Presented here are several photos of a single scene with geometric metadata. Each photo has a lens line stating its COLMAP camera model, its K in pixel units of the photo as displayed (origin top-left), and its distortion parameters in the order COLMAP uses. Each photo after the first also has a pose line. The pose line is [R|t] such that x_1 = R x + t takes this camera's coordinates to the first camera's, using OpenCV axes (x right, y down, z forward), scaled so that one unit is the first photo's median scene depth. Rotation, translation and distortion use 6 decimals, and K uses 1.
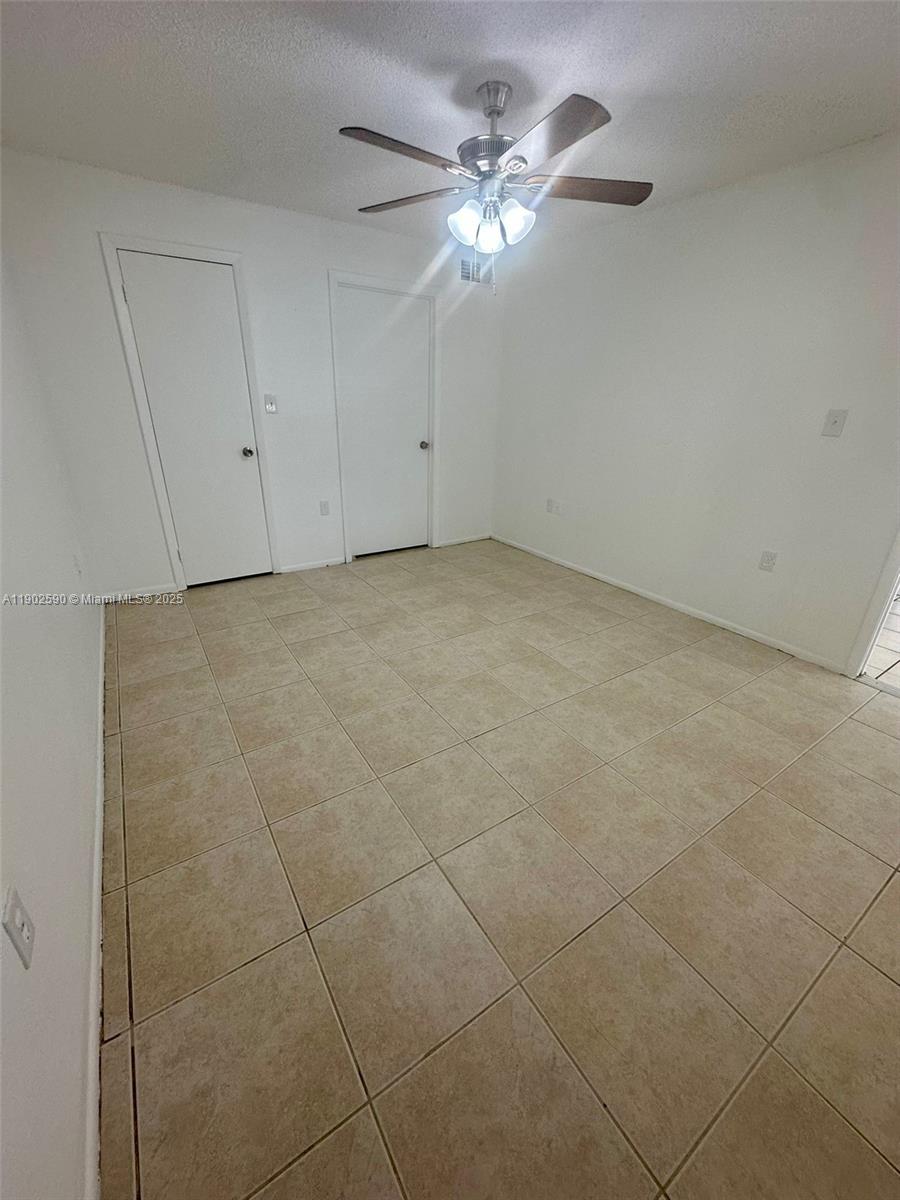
lens RADIAL K [[478.1, 0, 442.9], [0, 478.1, 598.7], [0, 0, 1]] dist [-0.006767, 0.001091]
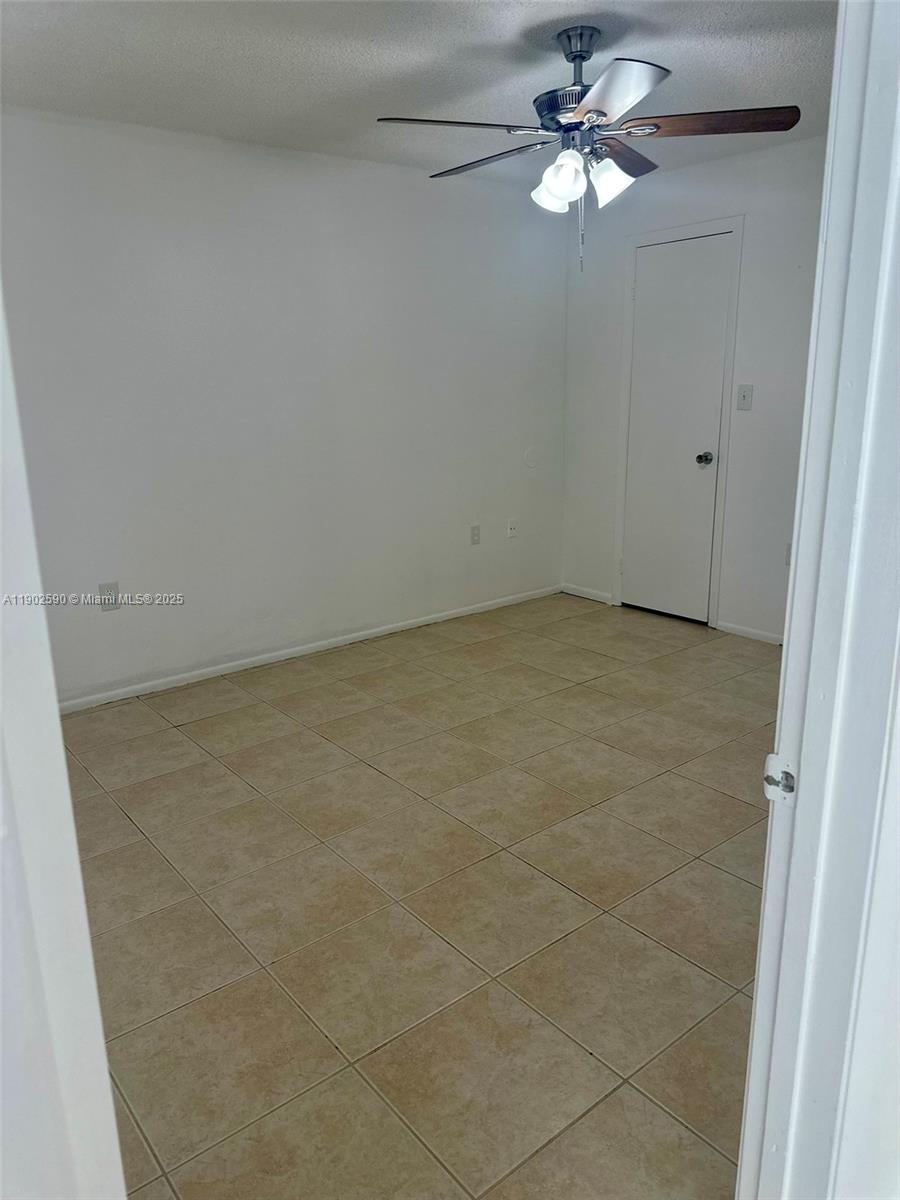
lens RADIAL K [[854.8, 0, 449.0], [0, 854.8, 595.5], [0, 0, 1]] dist [0.050546, -0.027448]
pose [[0.092453, 0.224312, -0.970122, 1.172793], [-0.372509, 0.911337, 0.175219, -0.245162], [0.923412, 0.345180, 0.167814, 0.591615]]
